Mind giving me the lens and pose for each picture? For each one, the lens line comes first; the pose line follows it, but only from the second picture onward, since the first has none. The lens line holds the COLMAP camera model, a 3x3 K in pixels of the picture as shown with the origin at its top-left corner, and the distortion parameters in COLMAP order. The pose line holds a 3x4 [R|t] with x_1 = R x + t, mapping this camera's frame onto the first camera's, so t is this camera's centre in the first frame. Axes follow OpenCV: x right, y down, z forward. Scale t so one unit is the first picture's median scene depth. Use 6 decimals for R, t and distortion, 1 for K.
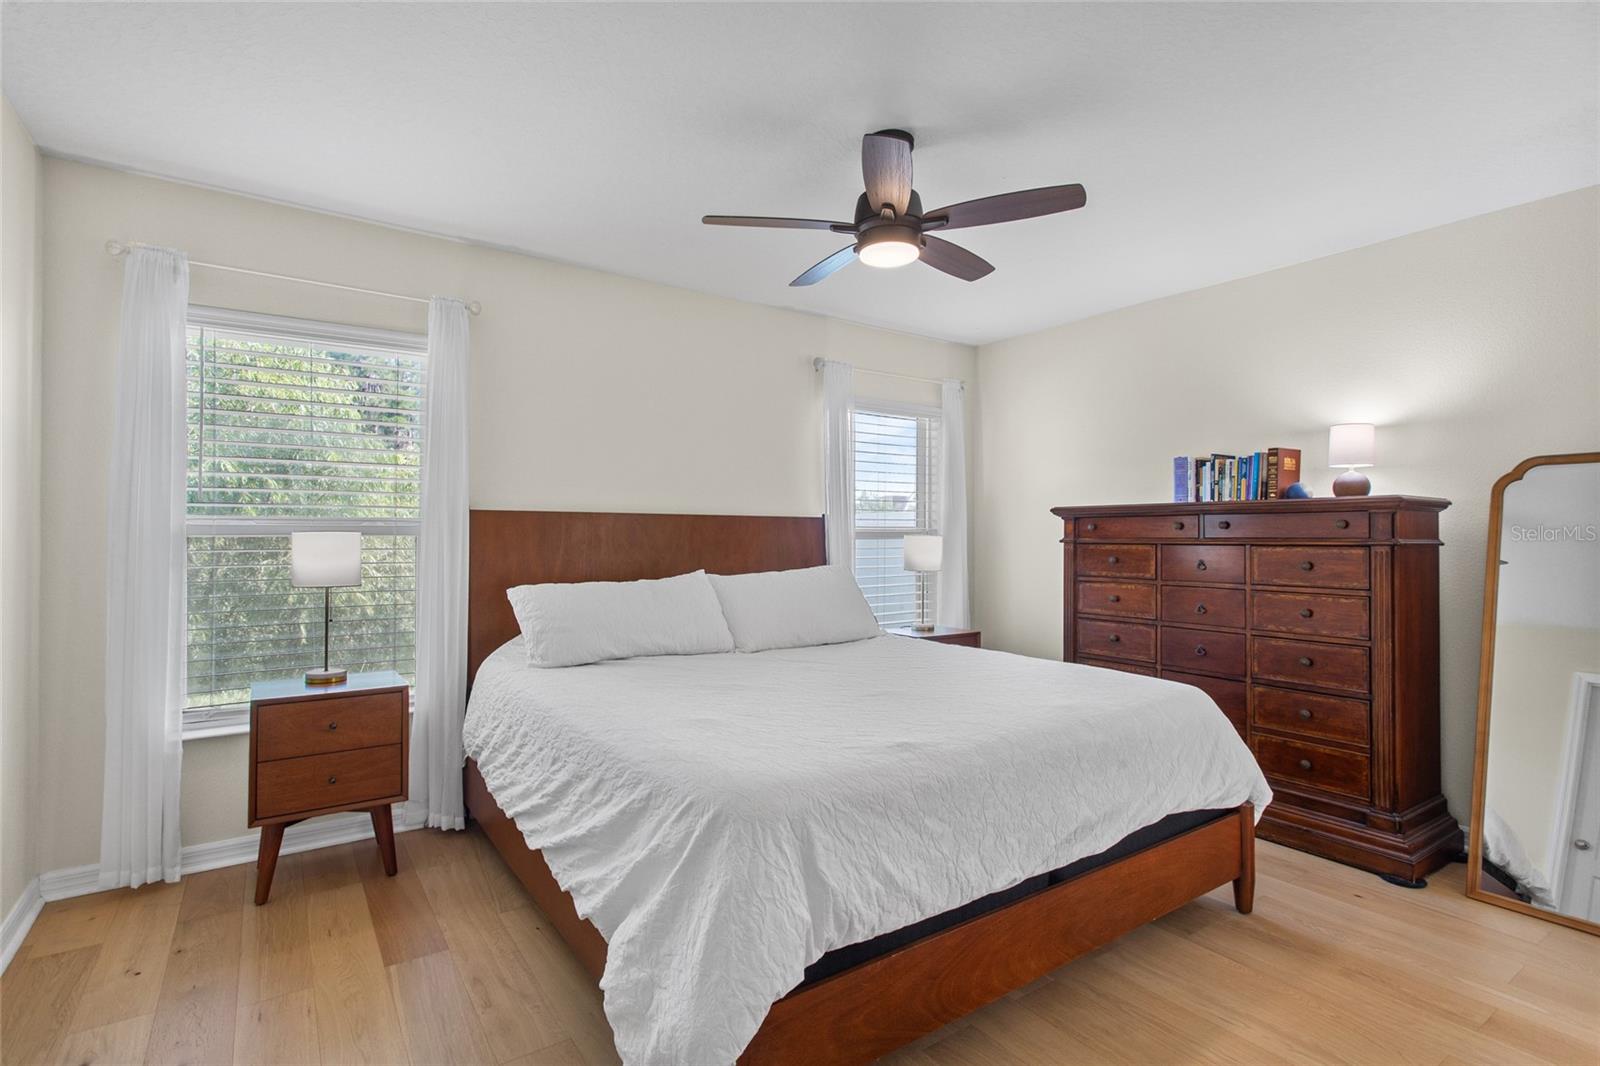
lens RADIAL K [[774.6, 0, 794.8], [0, 774.6, 529.0], [0, 0, 1]] dist [0.002303, 0.000144]
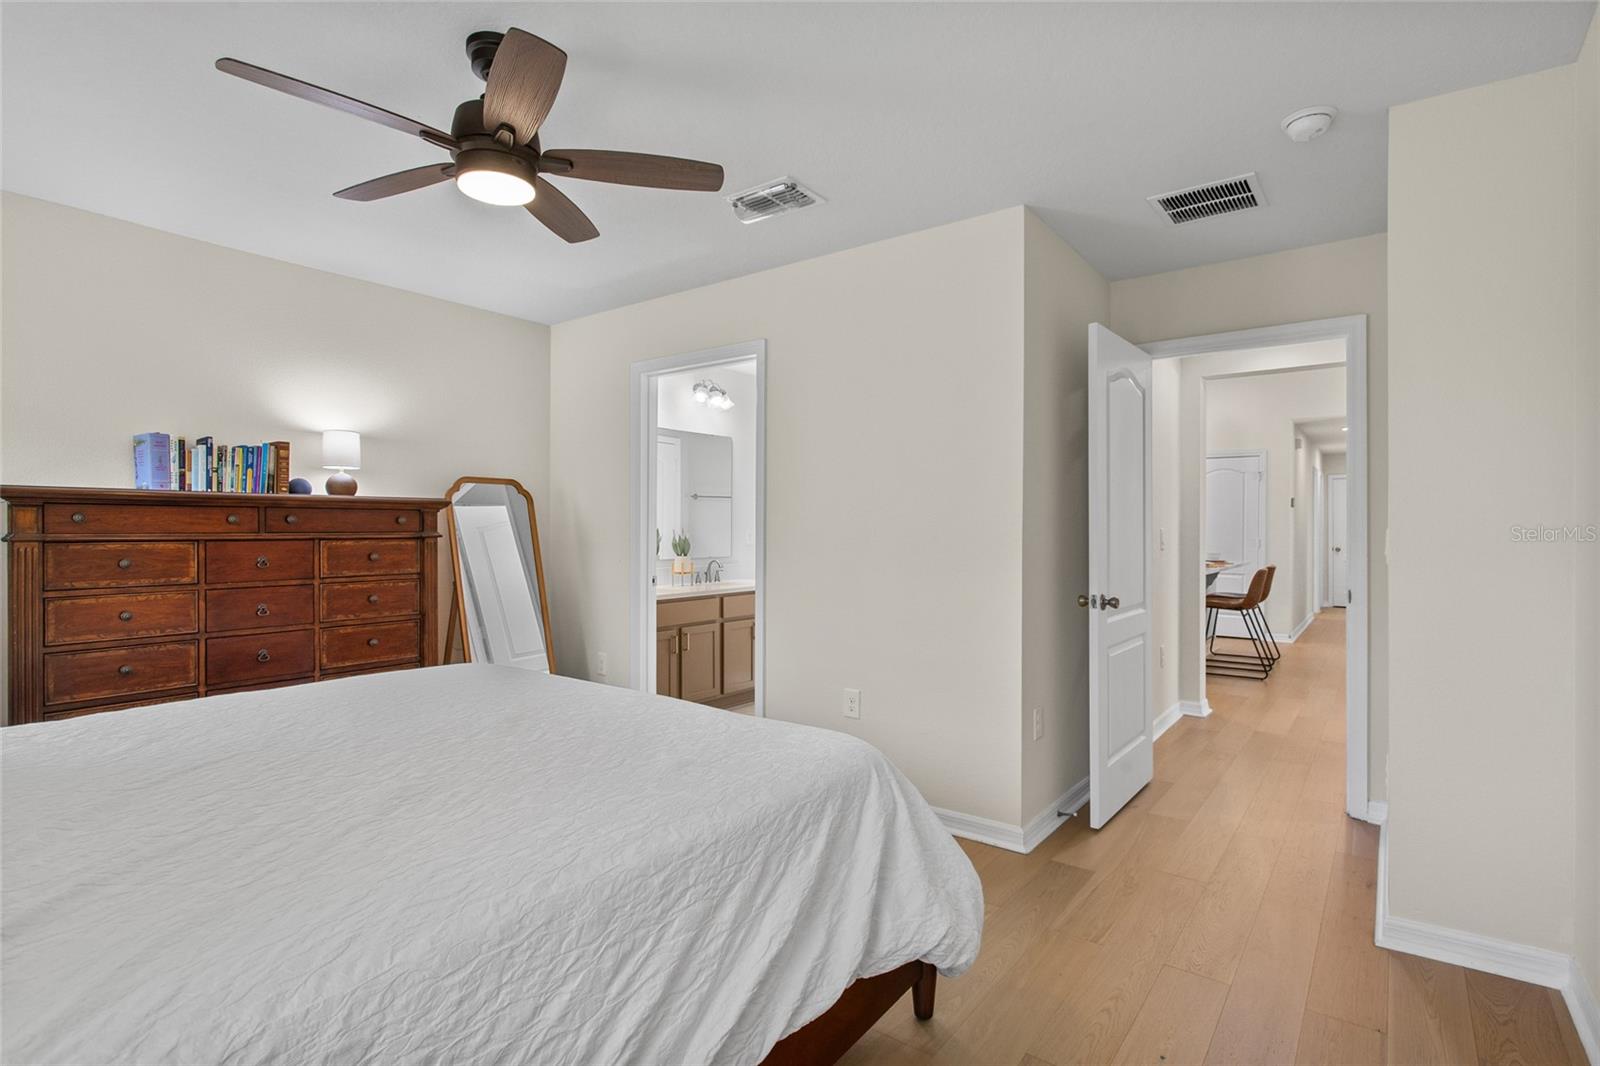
lens RADIAL K [[774.6, 0, 794.8], [0, 774.6, 529.0], [0, 0, 1]] dist [0.002303, 0.000144]
pose [[-0.311191, -0.002618, 0.950344, -0.515042], [-0.010400, 0.999946, -0.000651, 0.001322], [-0.950291, -0.010086, -0.311201, 0.664281]]
